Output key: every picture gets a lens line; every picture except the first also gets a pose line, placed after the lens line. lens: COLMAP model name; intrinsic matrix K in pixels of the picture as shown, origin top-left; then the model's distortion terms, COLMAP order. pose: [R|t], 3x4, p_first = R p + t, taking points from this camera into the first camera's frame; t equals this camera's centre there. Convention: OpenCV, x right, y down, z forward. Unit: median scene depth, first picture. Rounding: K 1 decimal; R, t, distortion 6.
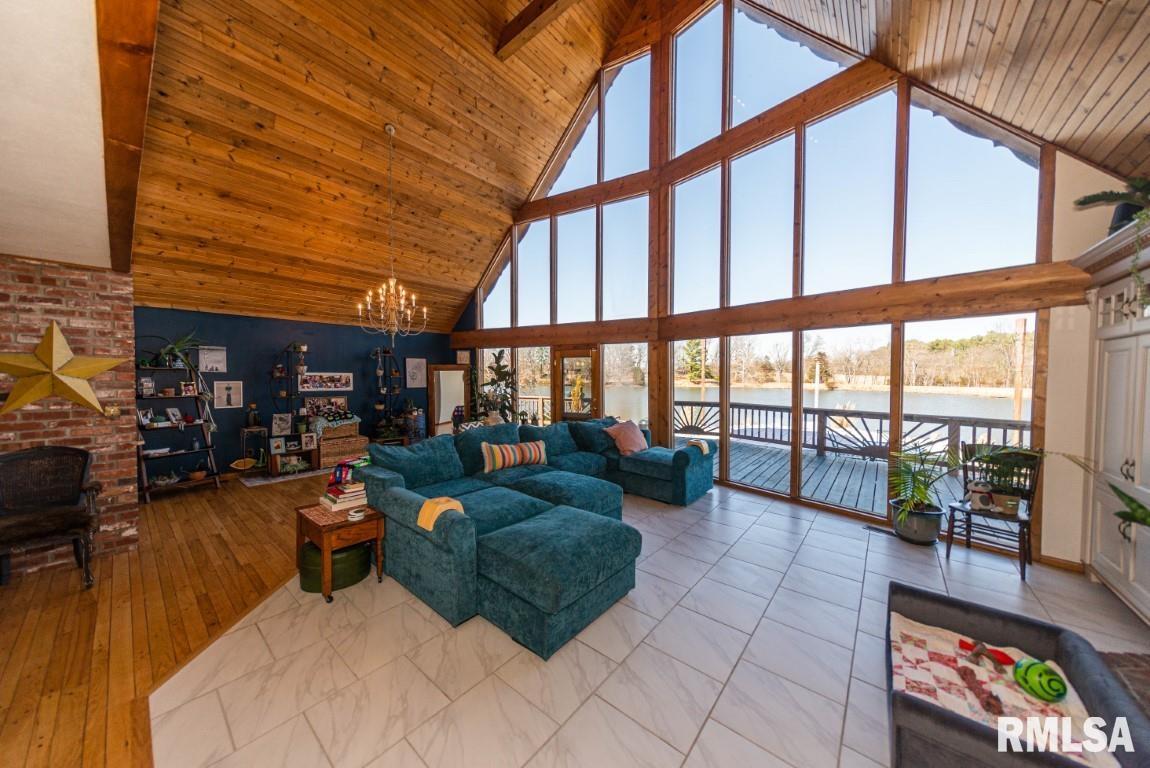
lens RADIAL K [[374.9, 0, 571.4], [0, 374.9, 387.1], [0, 0, 1]] dist [0.001383, 0.000089]
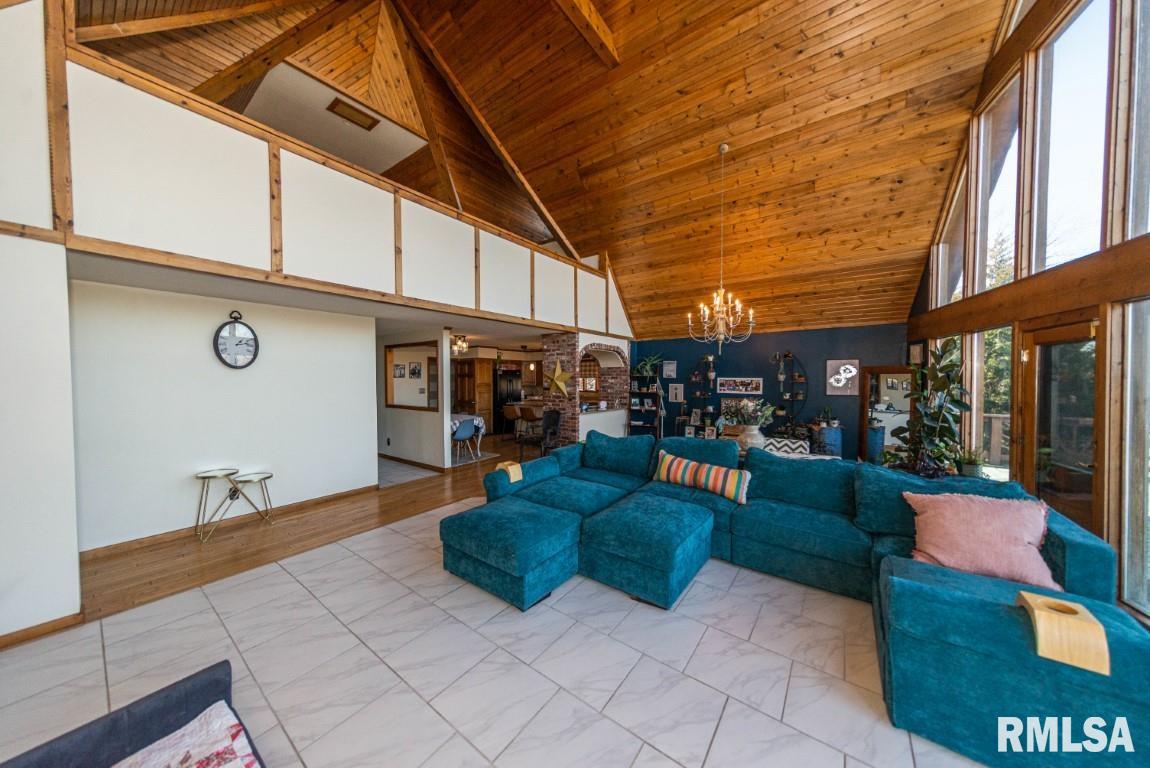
lens RADIAL K [[367.9, 0, 569.9], [0, 367.9, 387.0], [0, 0, 1]] dist [0.001573, 0.000073]
pose [[0.062247, 0.027239, -0.997689, 0.510792], [-0.028121, 0.999278, 0.025528, -0.028277], [0.997665, 0.026467, 0.062968, 0.490337]]
